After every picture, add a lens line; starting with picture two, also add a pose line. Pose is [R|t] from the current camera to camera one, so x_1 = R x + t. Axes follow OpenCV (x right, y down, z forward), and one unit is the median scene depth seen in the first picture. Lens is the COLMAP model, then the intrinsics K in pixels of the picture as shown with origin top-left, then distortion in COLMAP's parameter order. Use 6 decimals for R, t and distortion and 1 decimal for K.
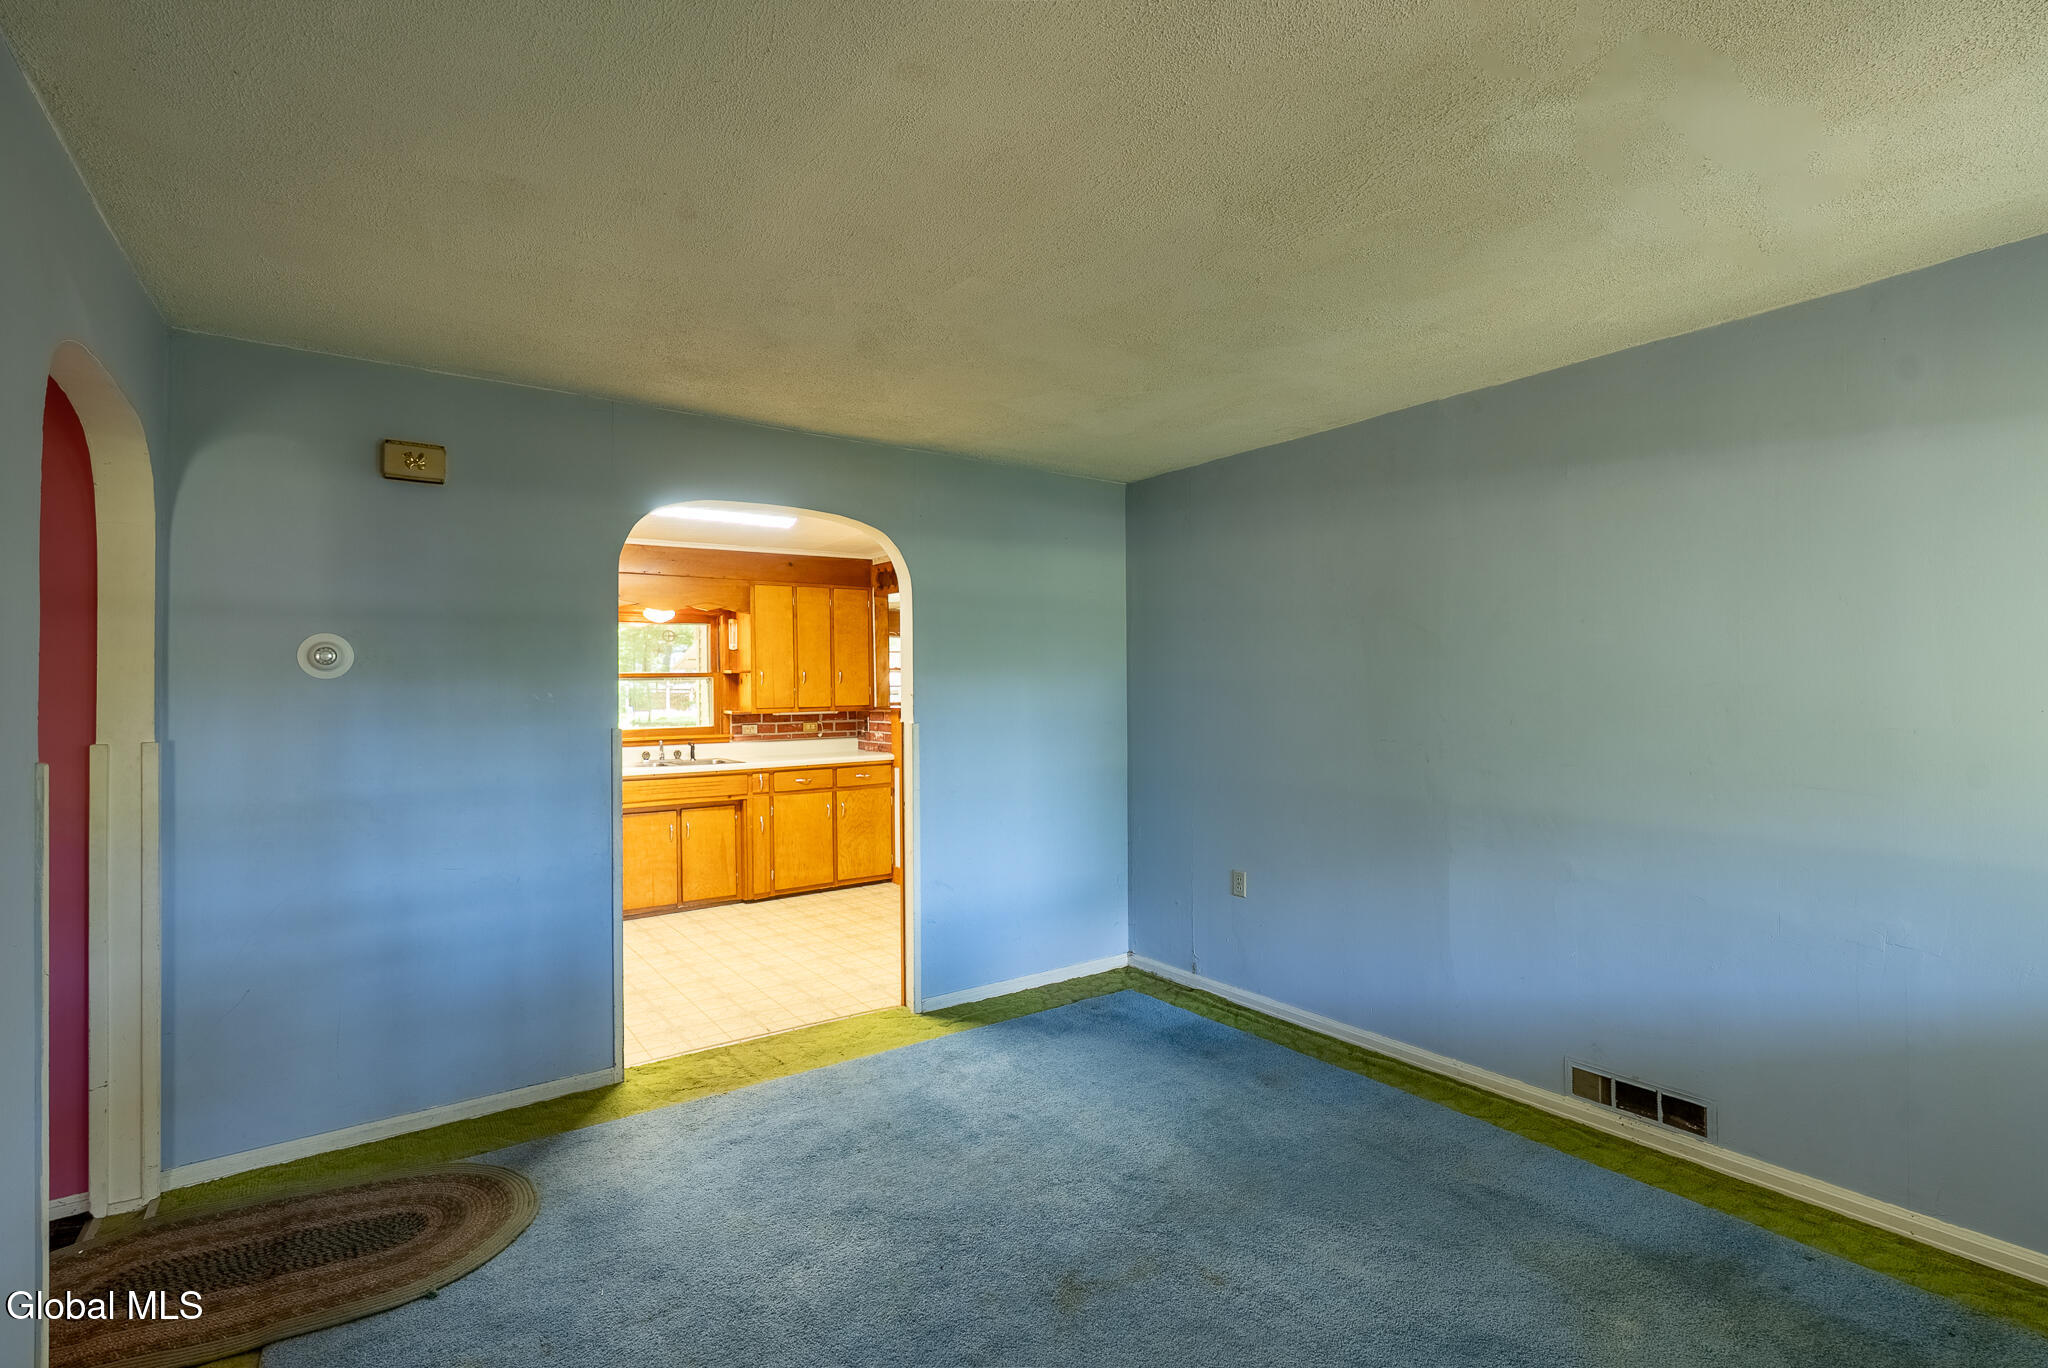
lens RADIAL K [[924.2, 0, 1020.7], [0, 924.2, 684.7], [0, 0, 1]] dist [0.000897, 0.000170]
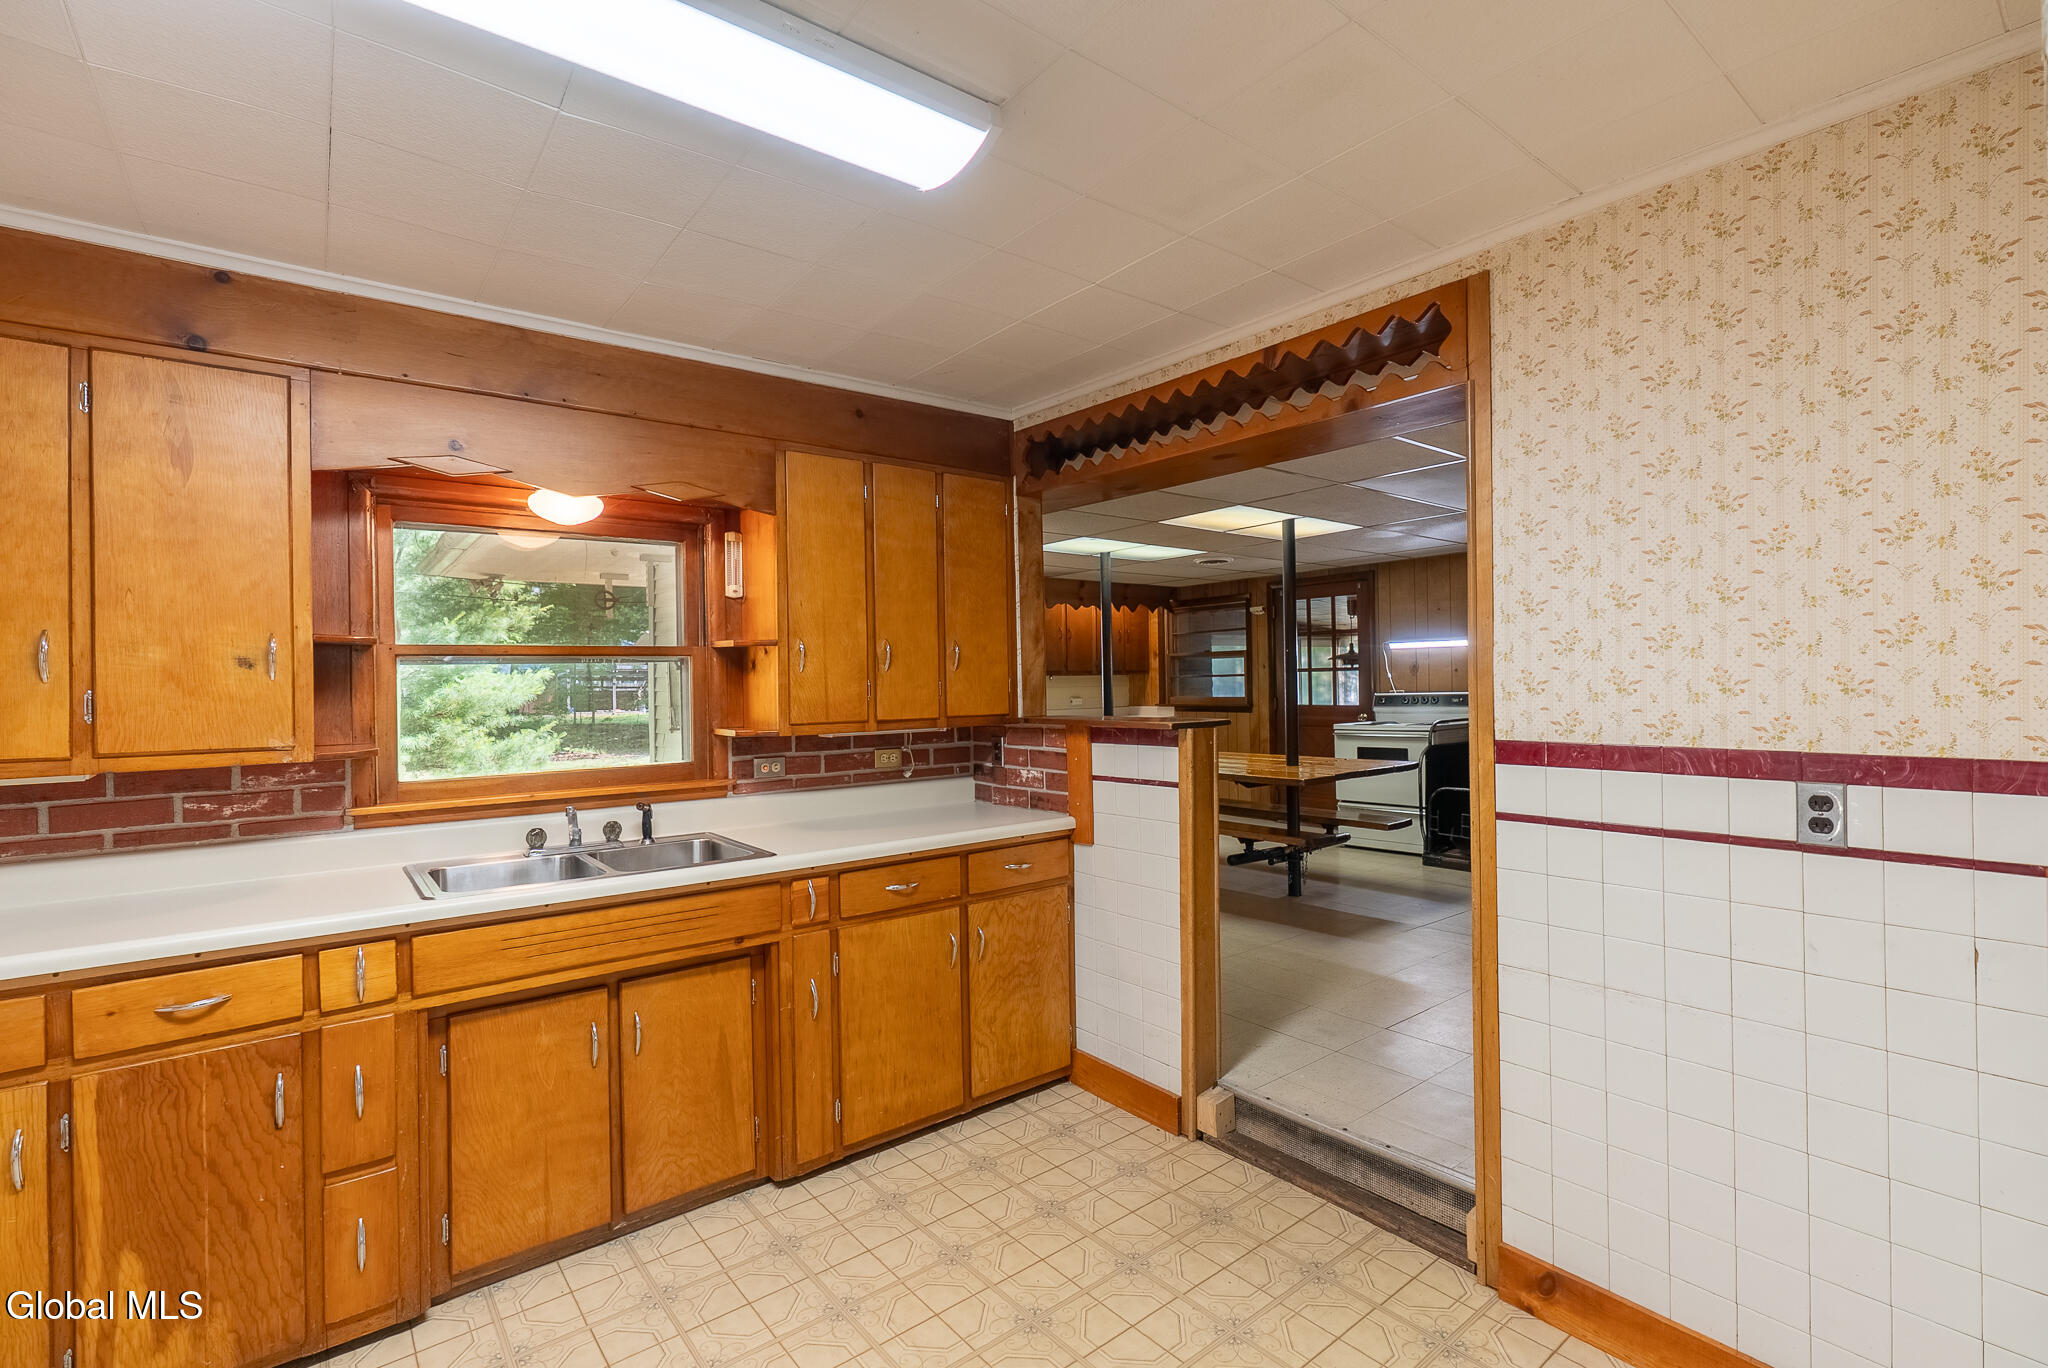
lens RADIAL K [[924.2, 0, 1024.2], [0, 924.2, 684.2], [0, 0, 1]] dist [0.000897, 0.000170]
pose [[0.998593, -0.004274, 0.052863, -0.192683], [0.004097, 0.999986, 0.003455, 0.004852], [-0.052877, -0.003234, 0.998596, 0.534761]]
